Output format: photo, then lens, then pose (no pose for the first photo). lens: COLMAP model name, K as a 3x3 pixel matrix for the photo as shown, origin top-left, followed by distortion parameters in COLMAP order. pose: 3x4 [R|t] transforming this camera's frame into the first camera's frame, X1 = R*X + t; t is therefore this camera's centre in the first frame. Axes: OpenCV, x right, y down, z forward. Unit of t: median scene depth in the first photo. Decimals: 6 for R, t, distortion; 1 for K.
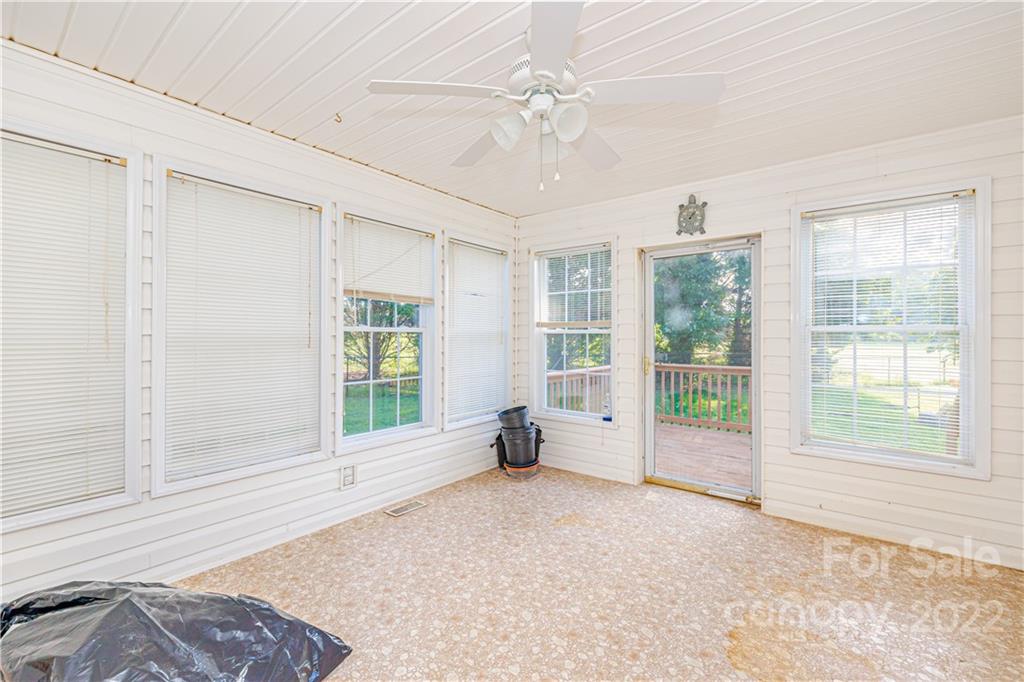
lens RADIAL K [[429.7, 0, 506.7], [0, 429.7, 342.7], [0, 0, 1]] dist [-0.001766, -0.000431]
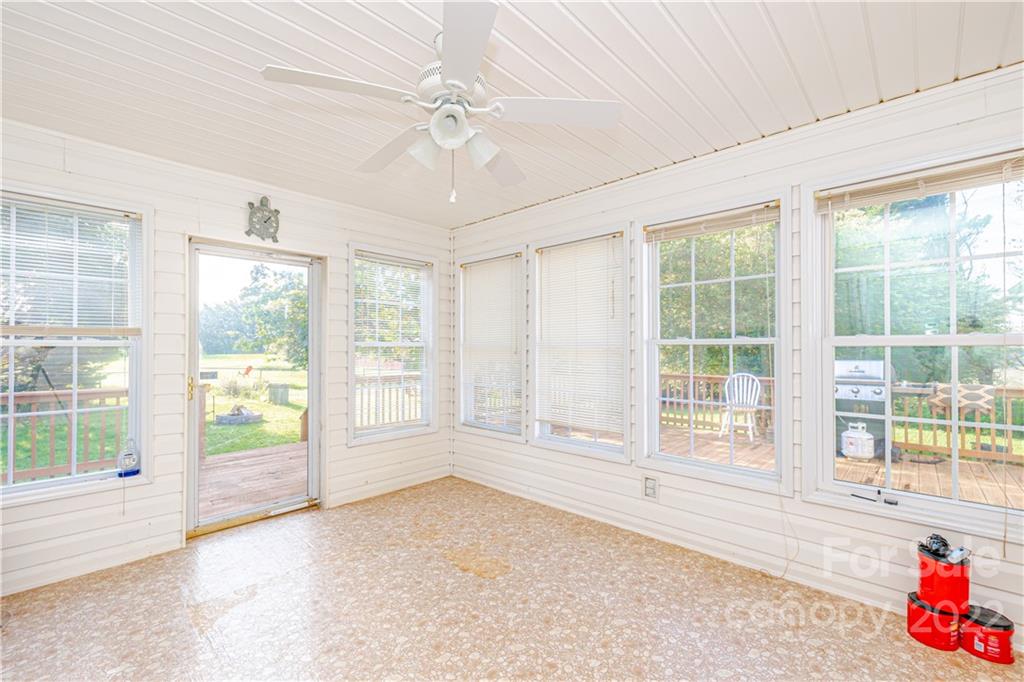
lens RADIAL K [[429.7, 0, 517.5], [0, 429.7, 353.9], [0, 0, 1]] dist [-0.001766, -0.000431]
pose [[0.093150, -0.012861, 0.995569, -0.396896], [0.017540, 0.999783, 0.011274, -0.006989], [-0.995498, 0.016412, 0.093355, 0.342089]]
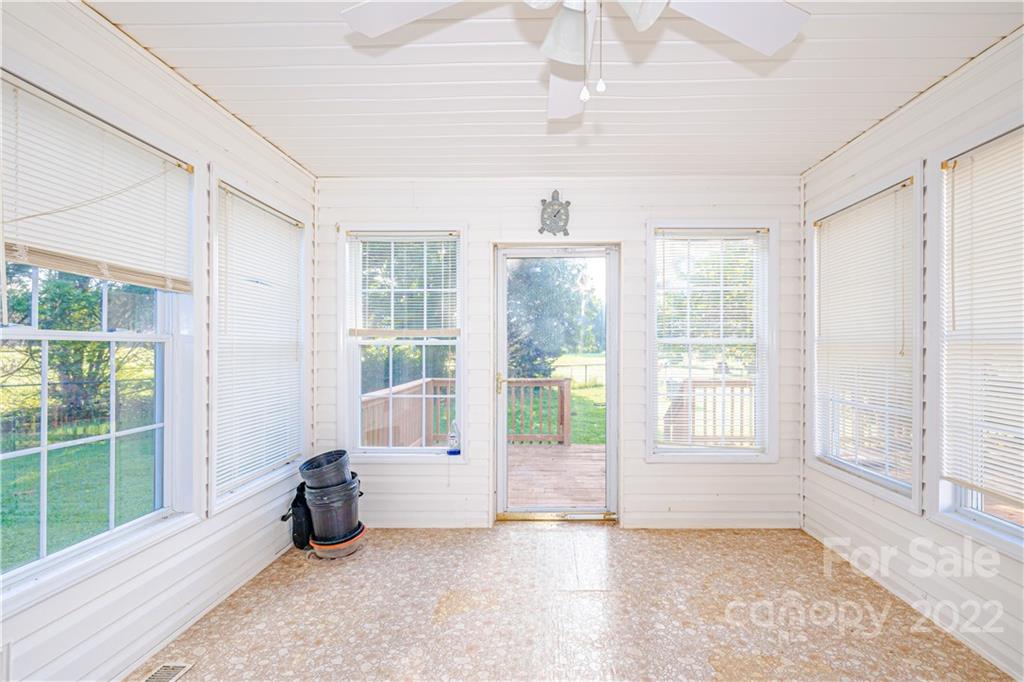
lens RADIAL K [[452.8, 0, 536.8], [0, 452.8, 350.3], [0, 0, 1]] dist [-0.000077, -0.001043]
pose [[0.798382, -0.005263, 0.602129, -0.154743], [0.012249, 0.999897, -0.007502, -0.003297], [-0.602027, 0.013365, 0.798364, 0.245595]]
